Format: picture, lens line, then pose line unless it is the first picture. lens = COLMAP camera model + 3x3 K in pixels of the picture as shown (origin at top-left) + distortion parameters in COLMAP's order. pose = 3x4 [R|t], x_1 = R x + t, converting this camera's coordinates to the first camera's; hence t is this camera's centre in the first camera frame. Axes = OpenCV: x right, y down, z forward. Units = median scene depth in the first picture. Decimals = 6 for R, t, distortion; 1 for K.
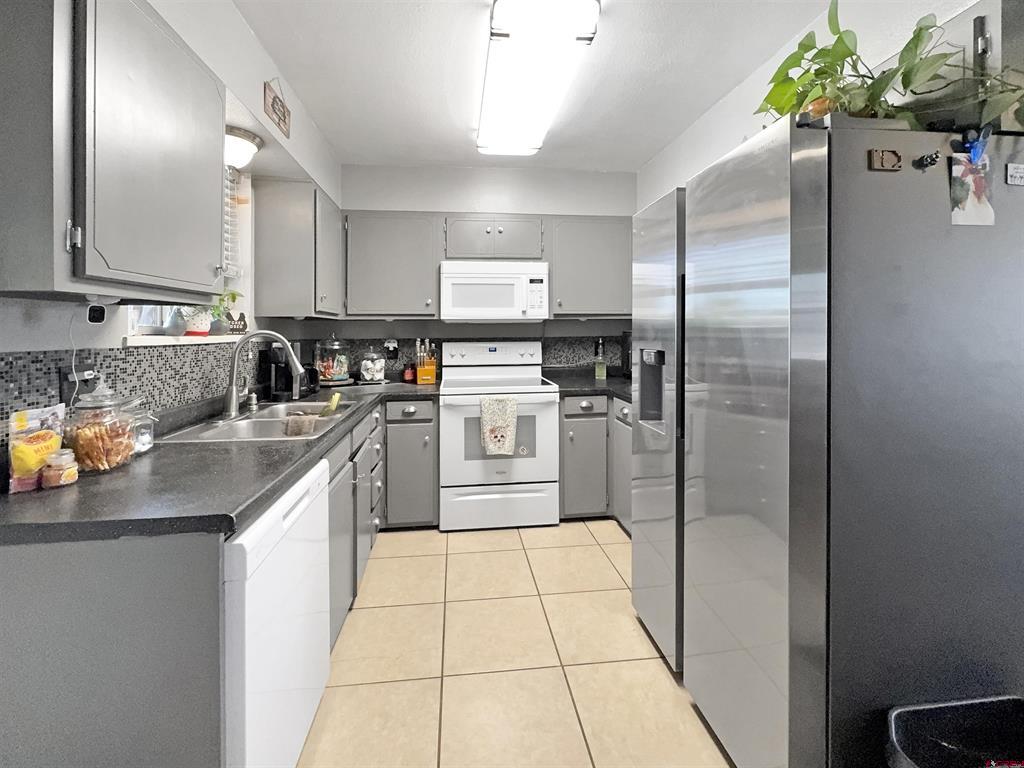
lens RADIAL K [[417.5, 0, 511.2], [0, 417.5, 338.7], [0, 0, 1]] dist [0.000355, -0.000024]
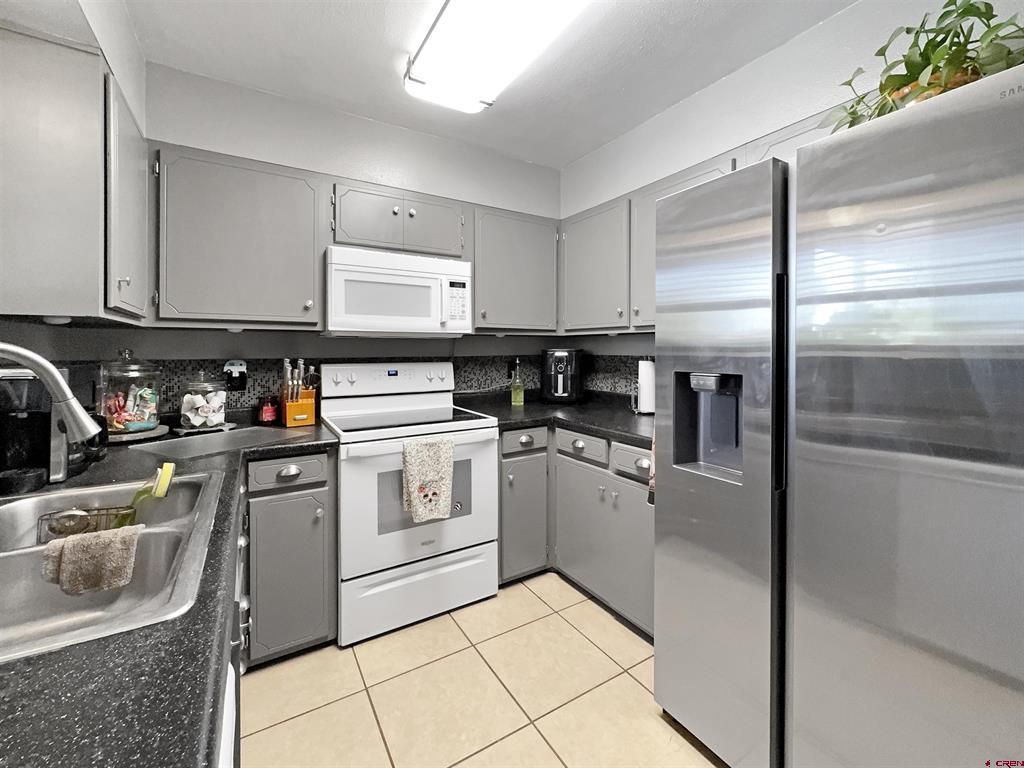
lens RADIAL K [[418.4, 0, 508.5], [0, 418.4, 357.8], [0, 0, 1]] dist [-0.002504, -0.000185]
pose [[0.915972, -0.002040, 0.401237, -0.171699], [0.002116, 0.999998, 0.000254, -0.001263], [-0.401236, 0.000617, 0.915974, 0.252770]]
